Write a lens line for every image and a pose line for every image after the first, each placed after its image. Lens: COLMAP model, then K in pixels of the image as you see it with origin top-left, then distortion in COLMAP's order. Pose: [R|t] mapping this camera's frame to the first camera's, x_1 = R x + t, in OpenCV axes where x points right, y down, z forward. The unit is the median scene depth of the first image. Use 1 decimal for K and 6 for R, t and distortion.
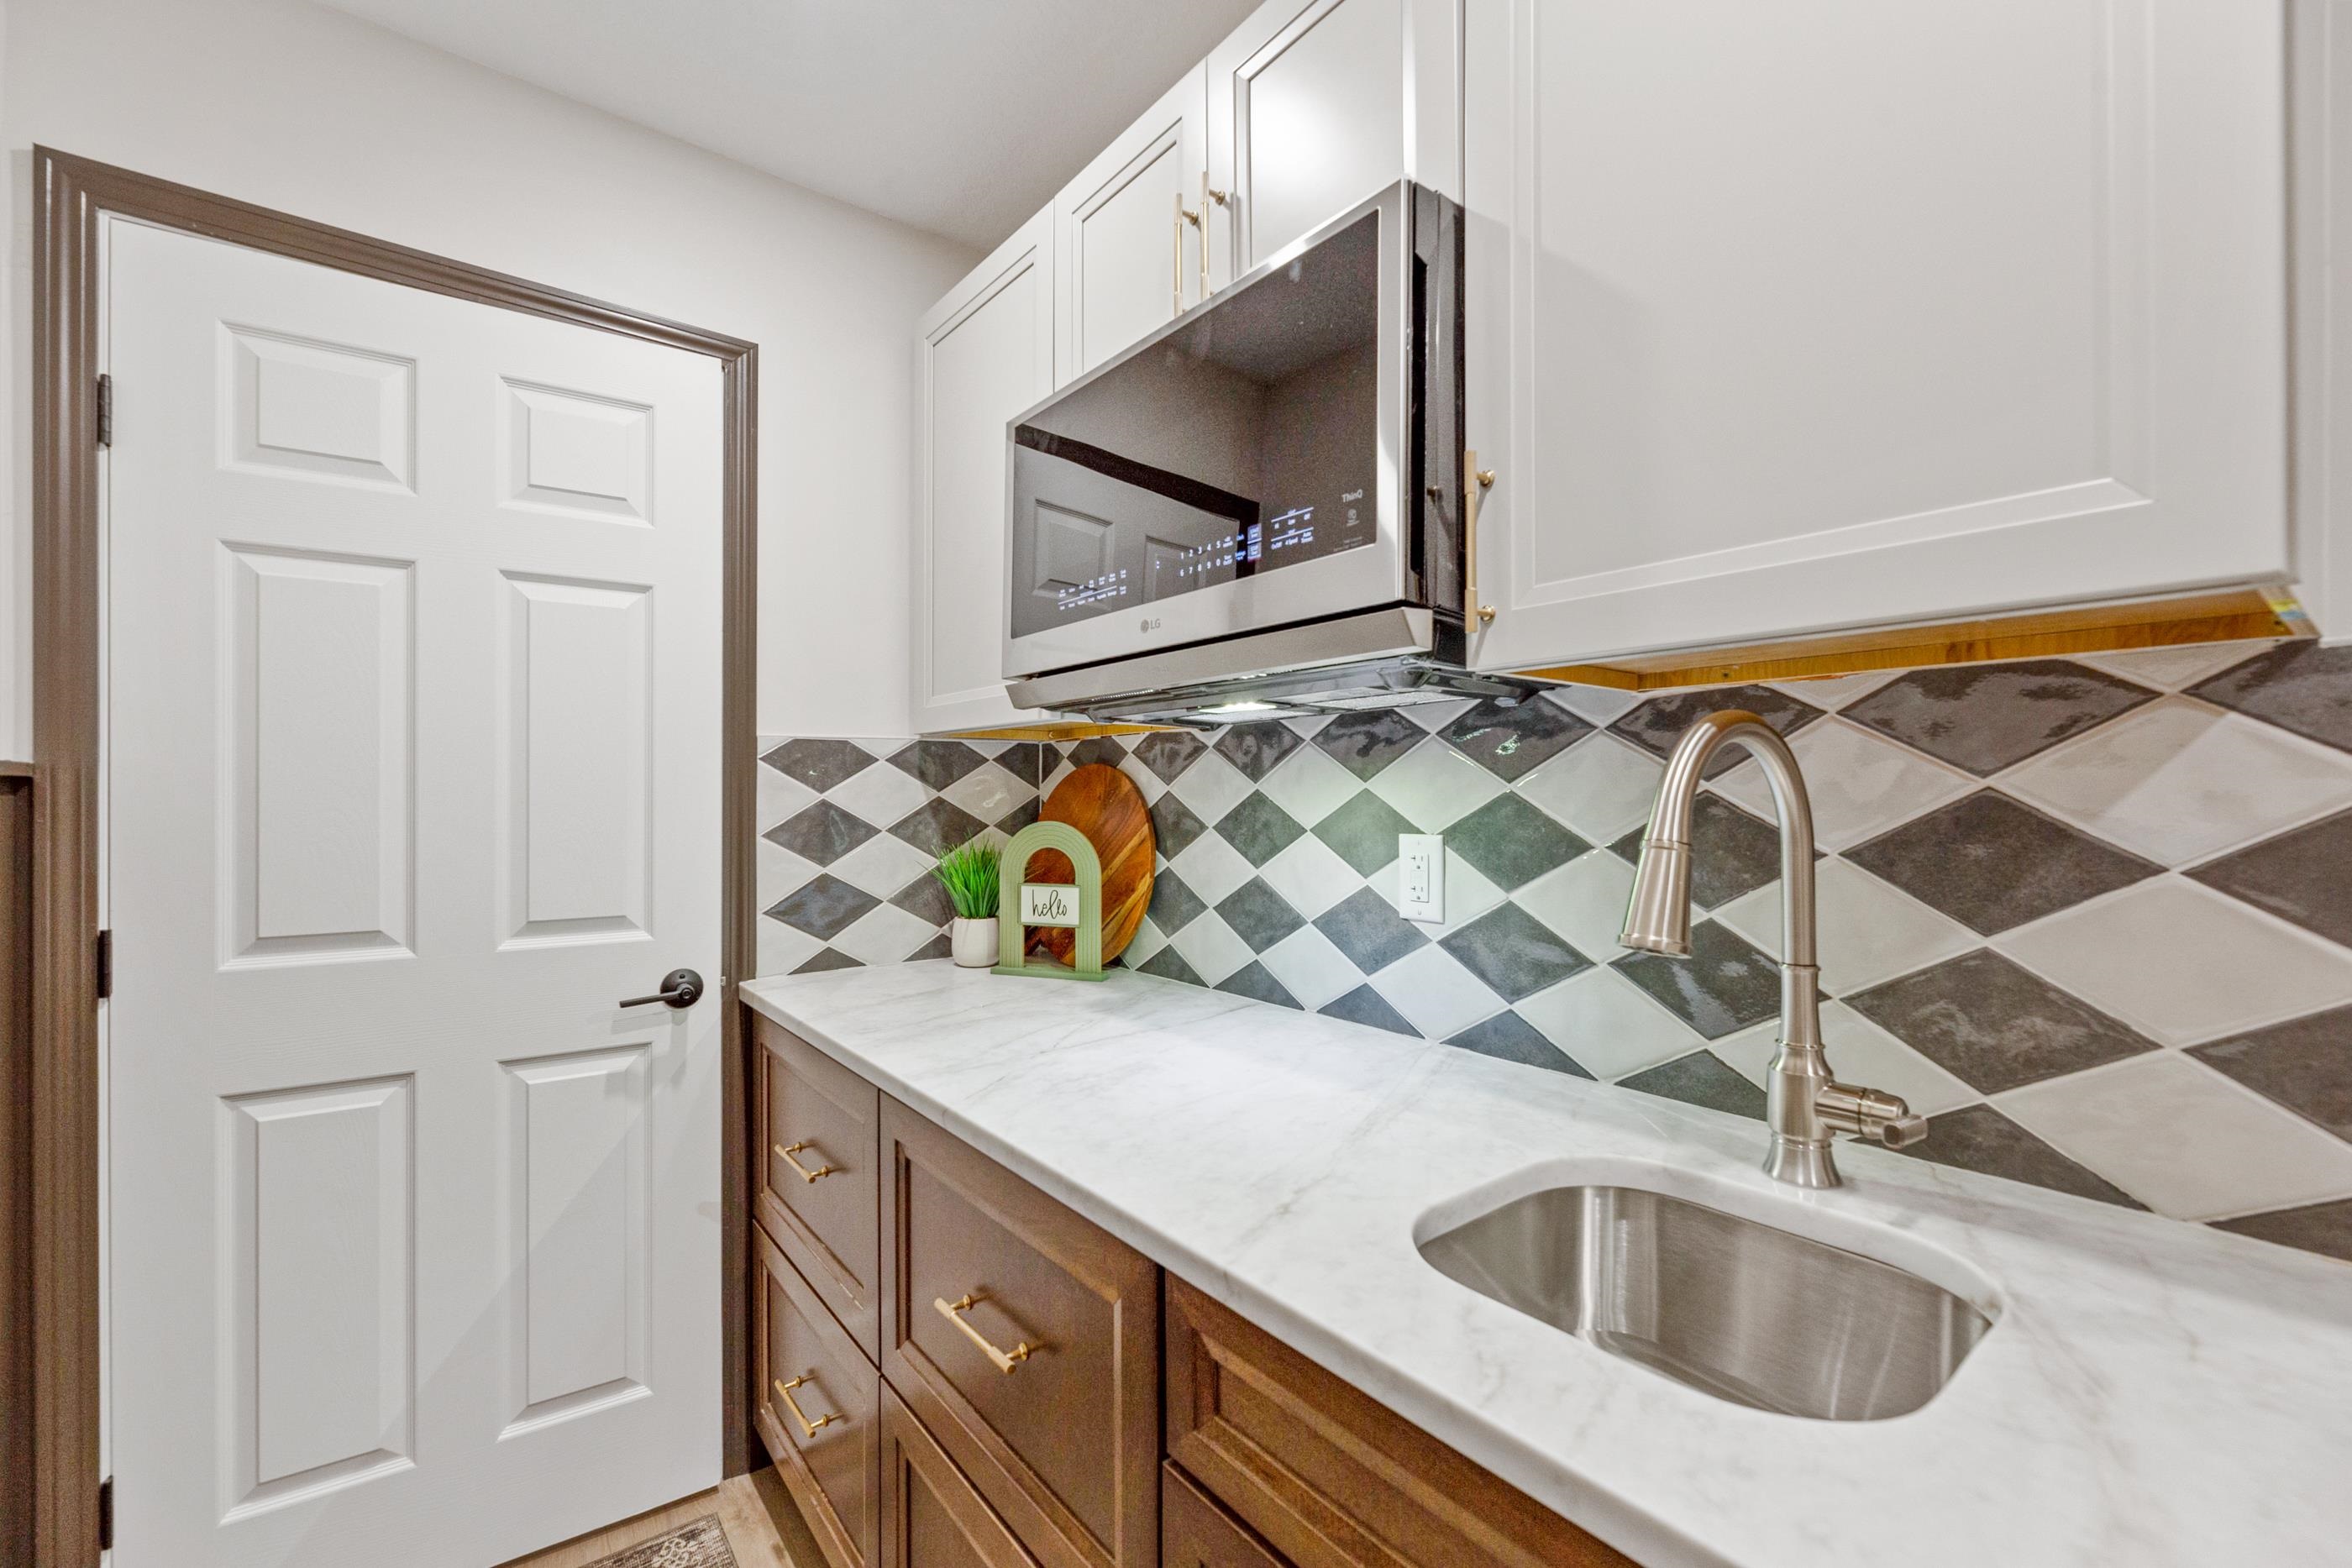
lens RADIAL K [[951.6, 0, 1171.4], [0, 951.6, 789.9], [0, 0, 1]] dist [0.001782, 0.000049]
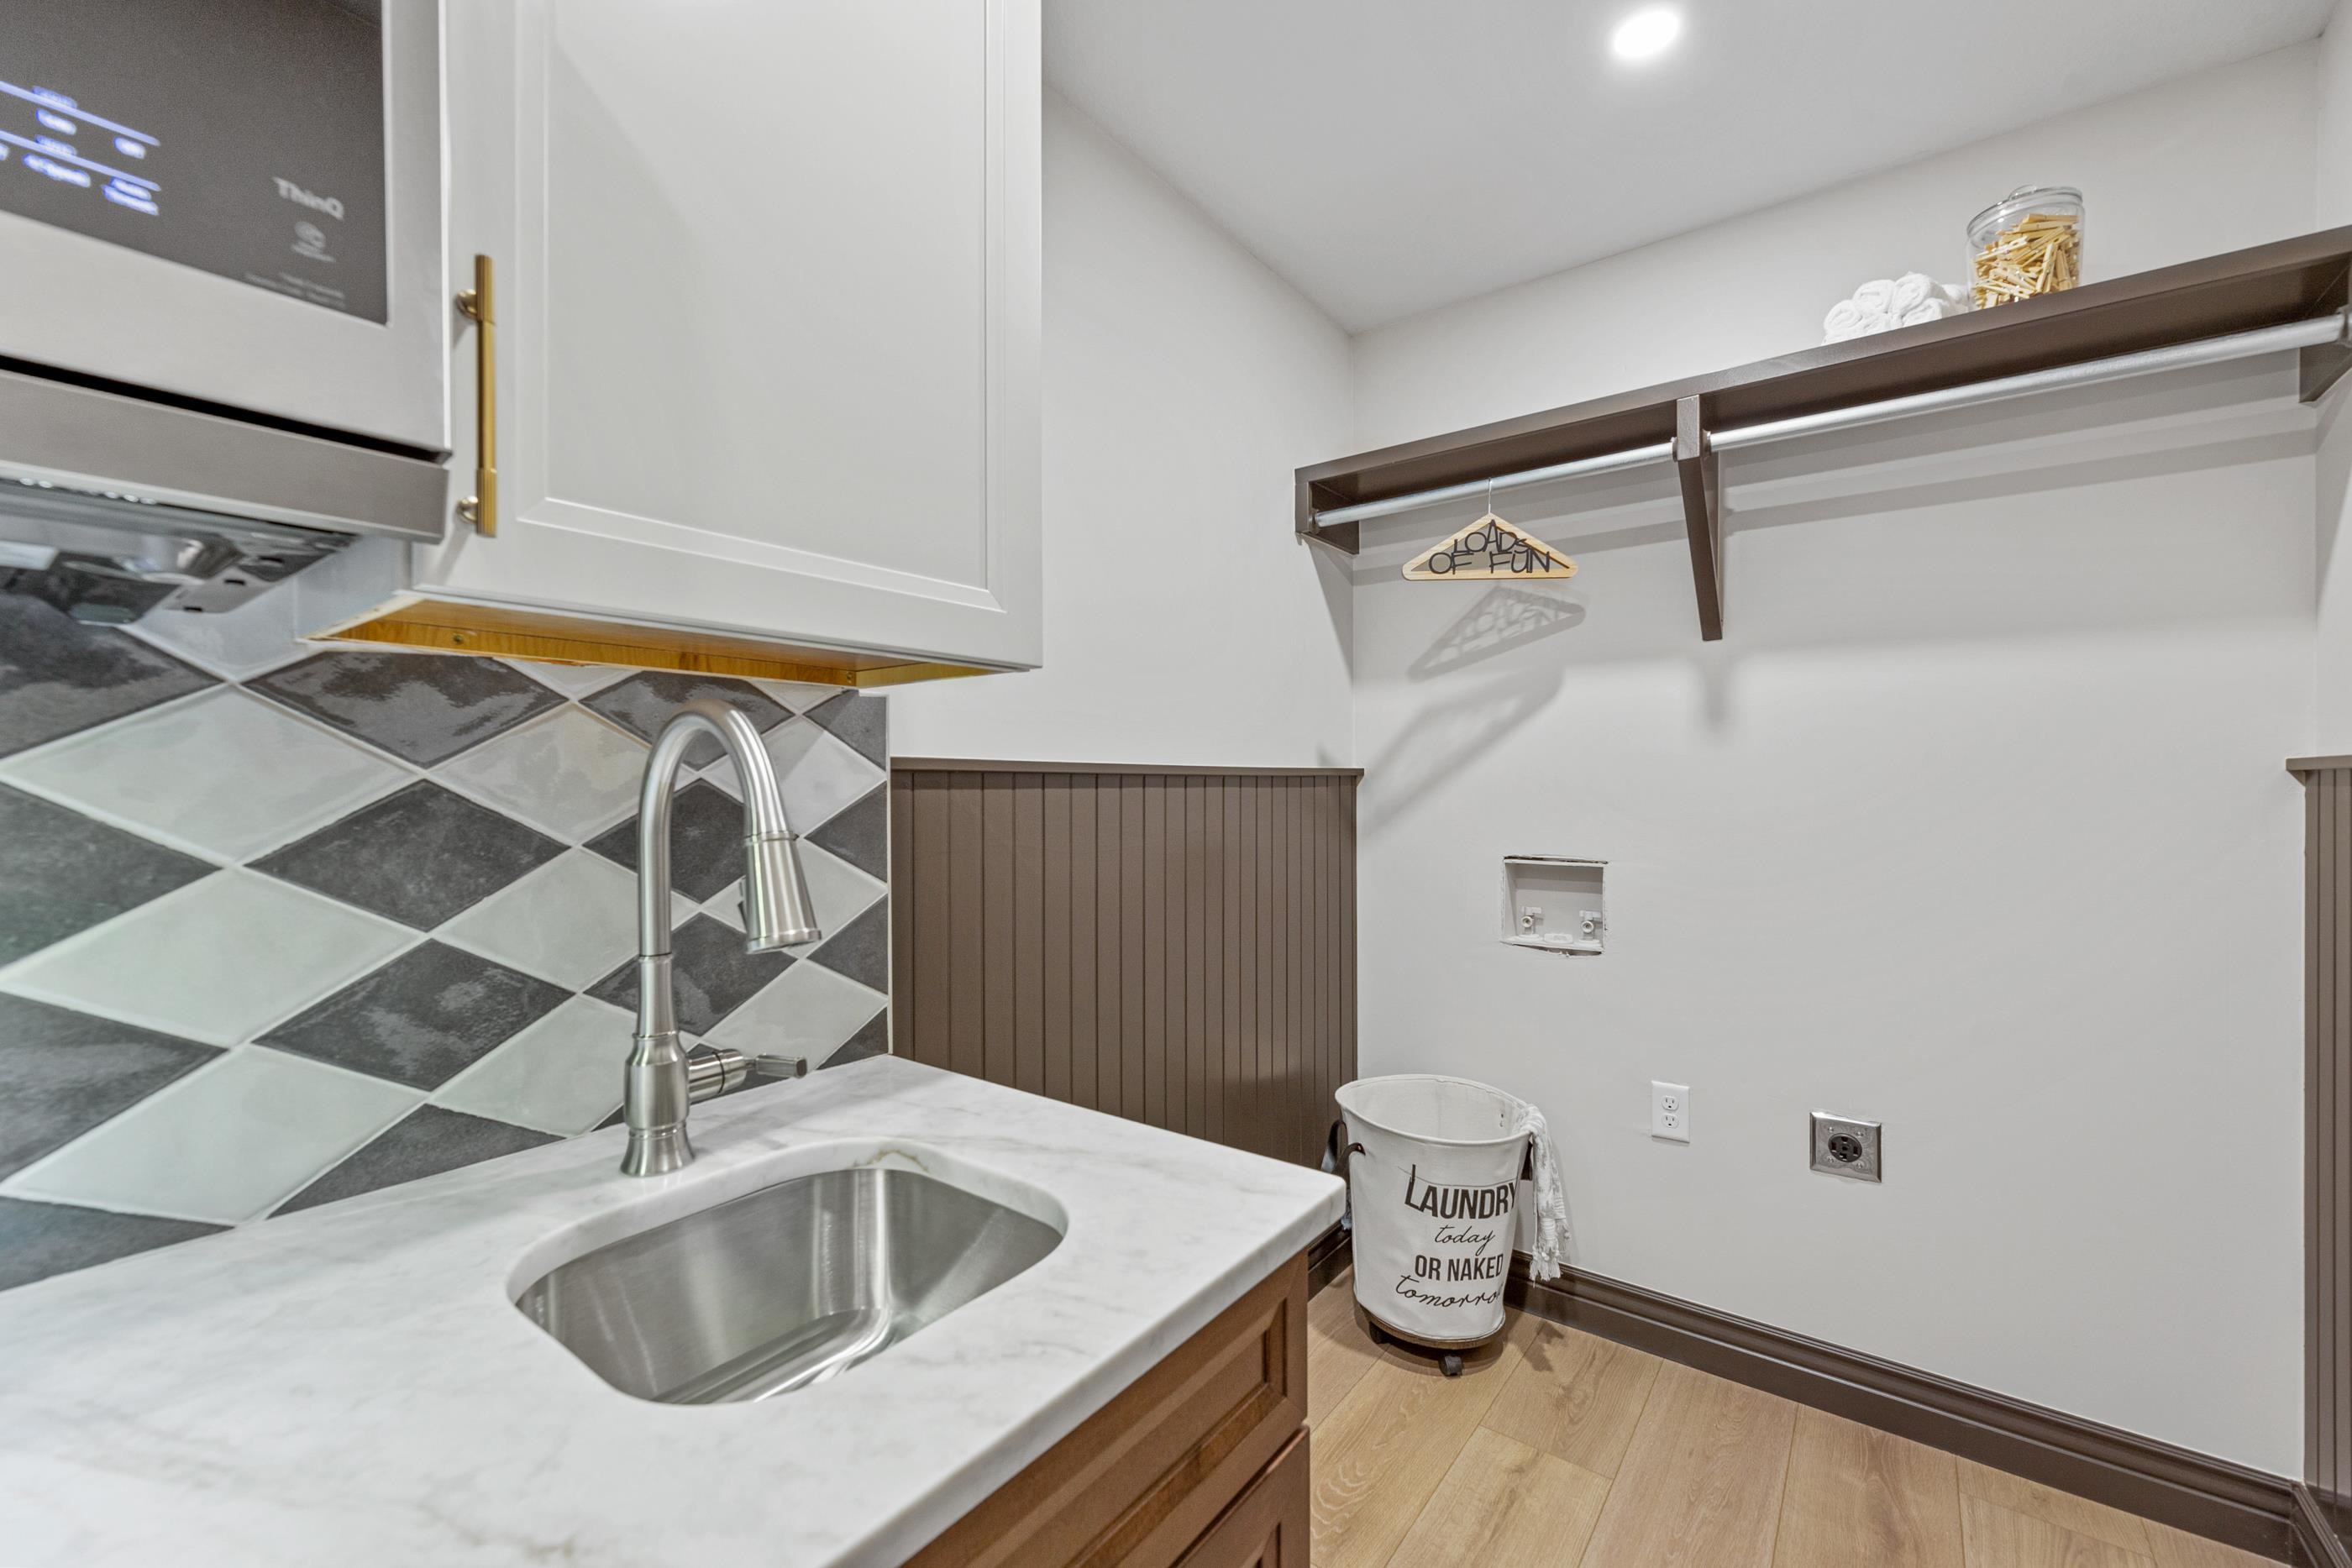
lens RADIAL K [[951.6, 0, 1173.3], [0, 951.6, 785.9], [0, 0, 1]] dist [0.001782, 0.000049]
pose [[-0.241872, -0.001196, 0.970307, -0.410404], [-0.002257, 0.999997, 0.000670, 0.004253], [-0.970305, -0.002028, -0.241874, 0.660984]]
